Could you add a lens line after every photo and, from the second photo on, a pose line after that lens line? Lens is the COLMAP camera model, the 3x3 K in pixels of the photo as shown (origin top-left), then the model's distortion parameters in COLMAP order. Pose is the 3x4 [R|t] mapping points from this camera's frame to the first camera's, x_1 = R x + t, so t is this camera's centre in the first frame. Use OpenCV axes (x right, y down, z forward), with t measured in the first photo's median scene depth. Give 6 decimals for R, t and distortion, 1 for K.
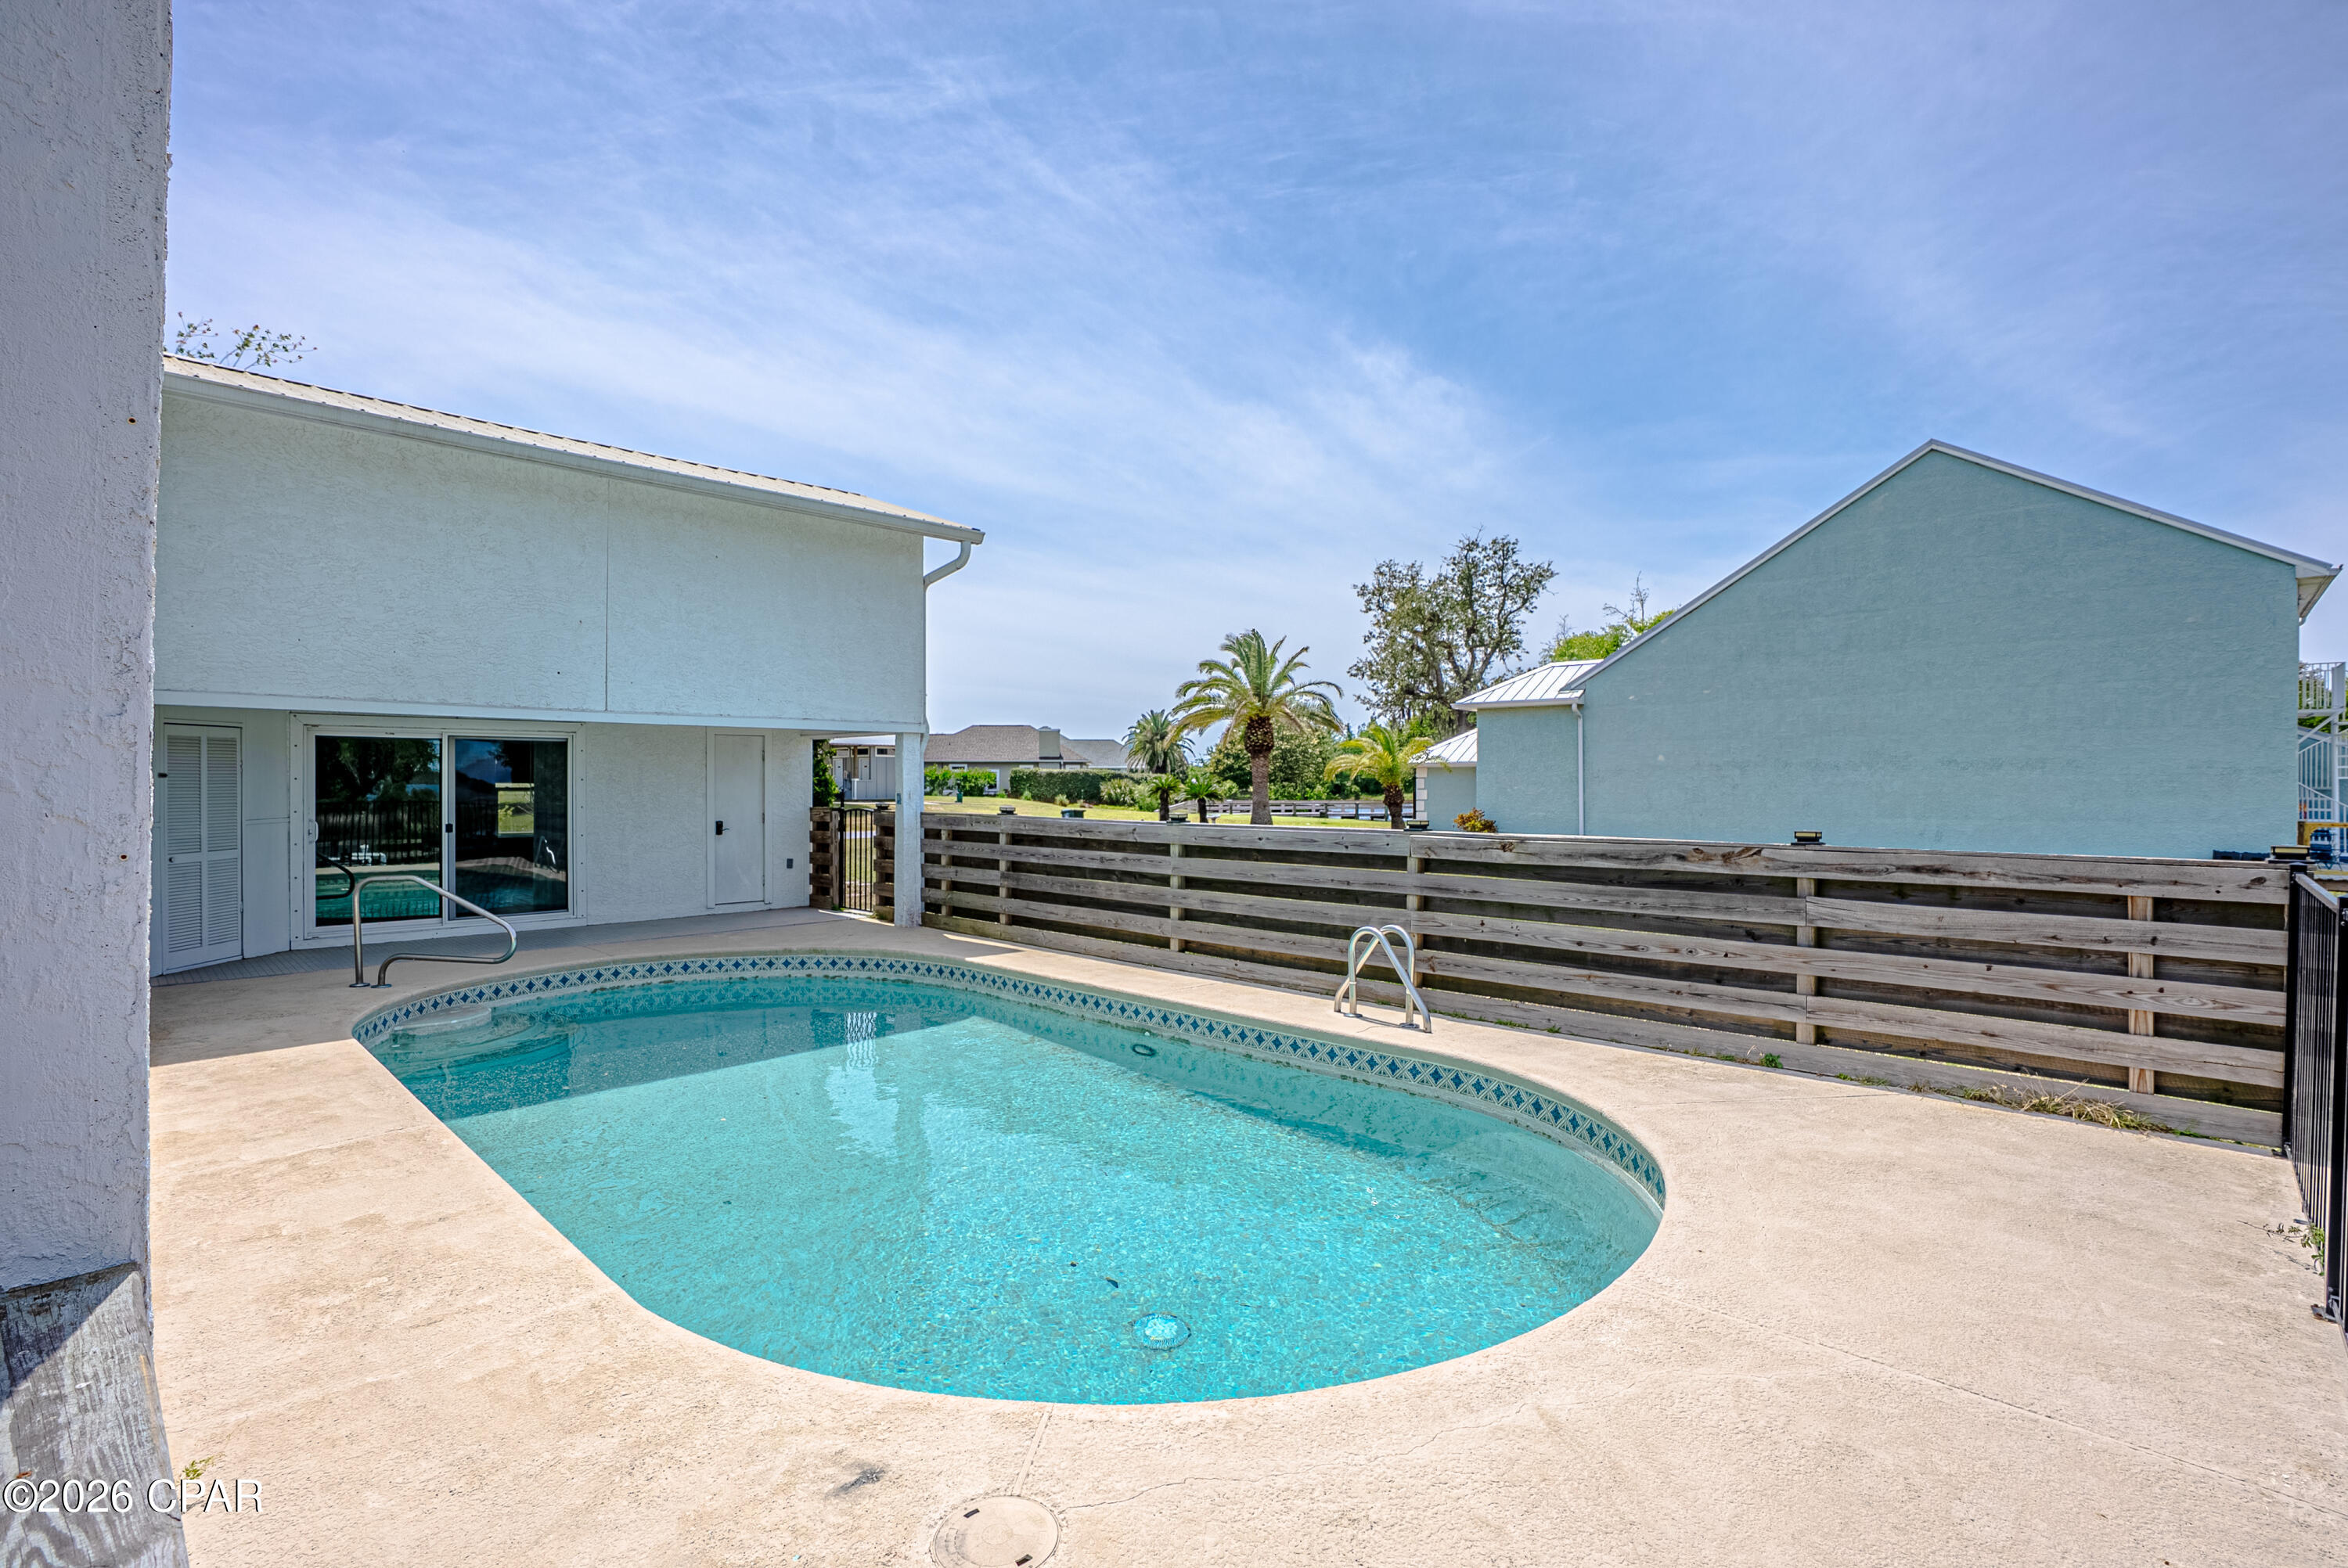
lens RADIAL K [[1085.6, 0, 1157.4], [0, 1085.6, 794.1], [0, 0, 1]] dist [-0.062869, 0.022270]
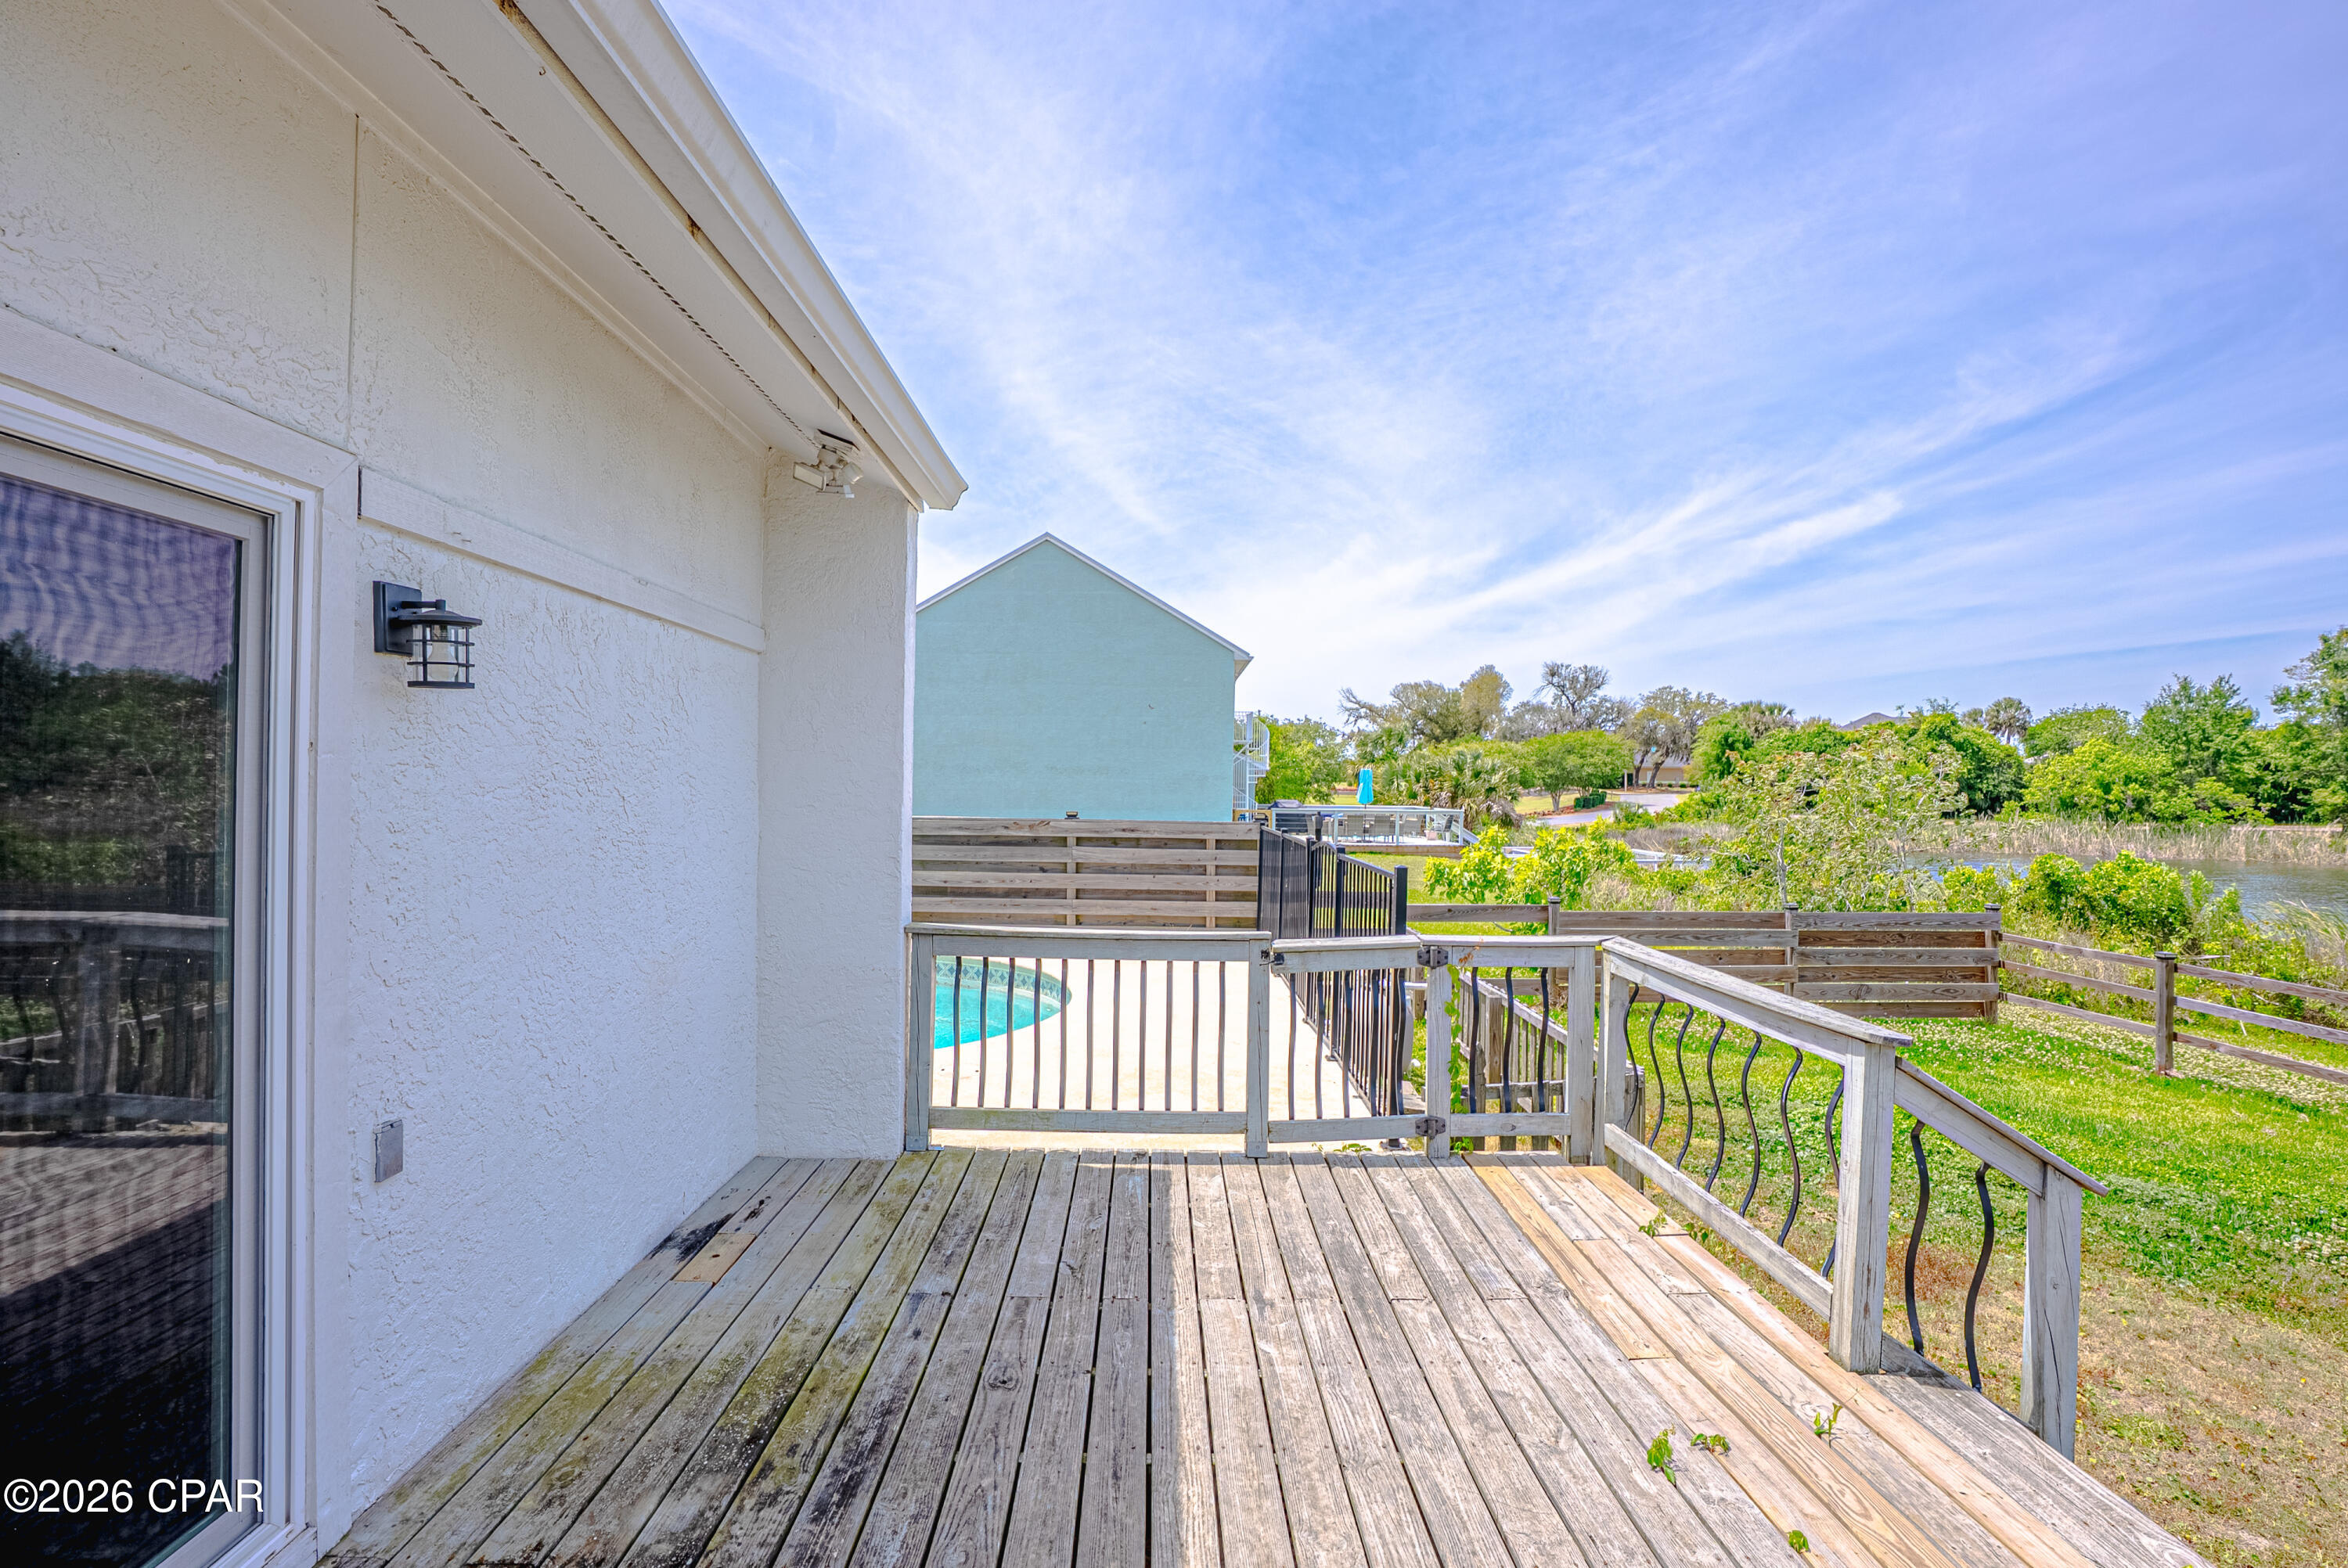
lens RADIAL K [[1085.6, 0, 1163.2], [0, 1085.6, 781.6], [0, 0, 1]] dist [-0.062869, 0.022270]
pose [[0.710566, 0.011246, 0.703541, -0.626243], [-0.010369, 0.999931, -0.005511, -0.008229], [-0.703554, -0.003379, 0.710633, -0.470755]]
